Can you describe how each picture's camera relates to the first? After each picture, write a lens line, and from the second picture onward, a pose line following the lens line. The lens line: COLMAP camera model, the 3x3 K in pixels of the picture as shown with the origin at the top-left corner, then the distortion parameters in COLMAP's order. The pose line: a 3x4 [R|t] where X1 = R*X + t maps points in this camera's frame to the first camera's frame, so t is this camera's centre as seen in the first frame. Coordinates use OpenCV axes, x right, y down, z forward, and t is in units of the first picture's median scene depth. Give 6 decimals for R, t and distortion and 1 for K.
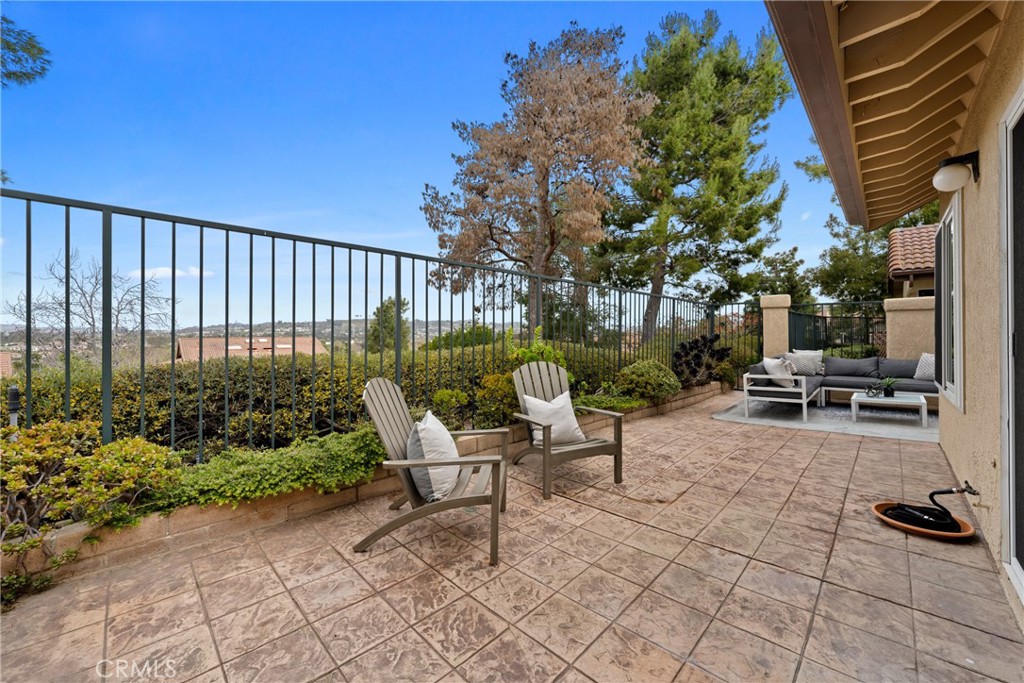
lens RADIAL K [[390.5, 0, 510.3], [0, 390.5, 358.0], [0, 0, 1]] dist [0.000289, 0.000007]
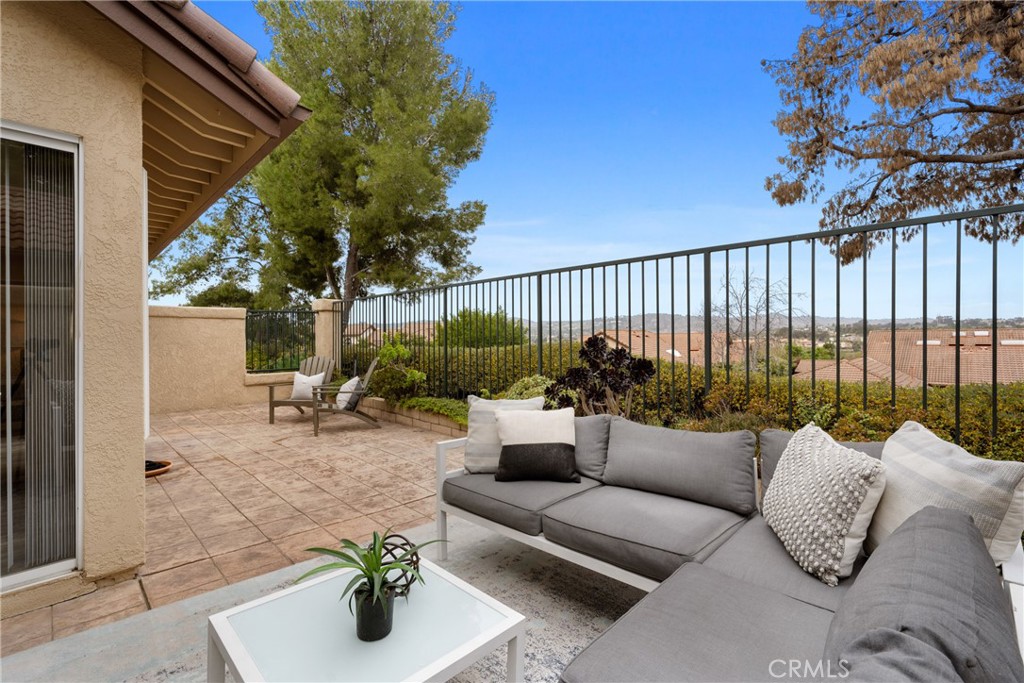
lens RADIAL K [[448.9, 0, 512.0], [0, 448.9, 341.5], [0, 0, 1]] dist [-0.000467, -0.000118]
pose [[-0.008530, 0.015355, -0.999846, 1.645348], [-0.038305, 0.999143, 0.015671, -0.091680], [0.999230, 0.038433, -0.007935, 1.440363]]
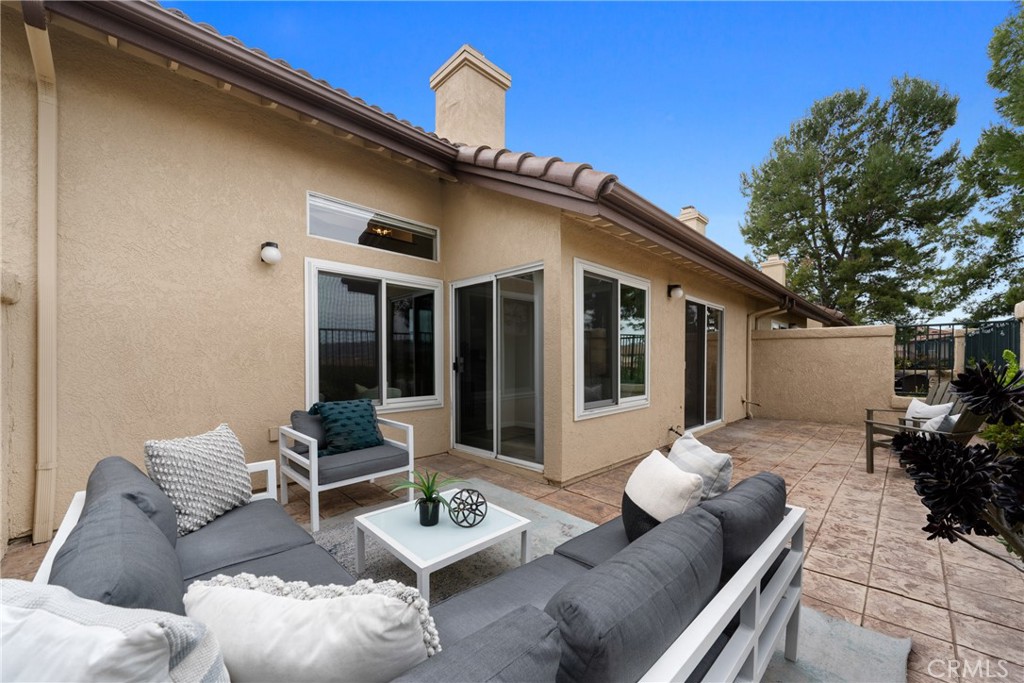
lens RADIAL K [[390.5, 0, 510.3], [0, 390.5, 358.0], [0, 0, 1]] dist [0.000289, 0.000007]
pose [[-0.999758, 0.009517, 0.019837, 1.182911], [0.010434, 0.998856, 0.046662, -0.116486], [-0.019370, 0.046858, -0.998714, 1.879445]]
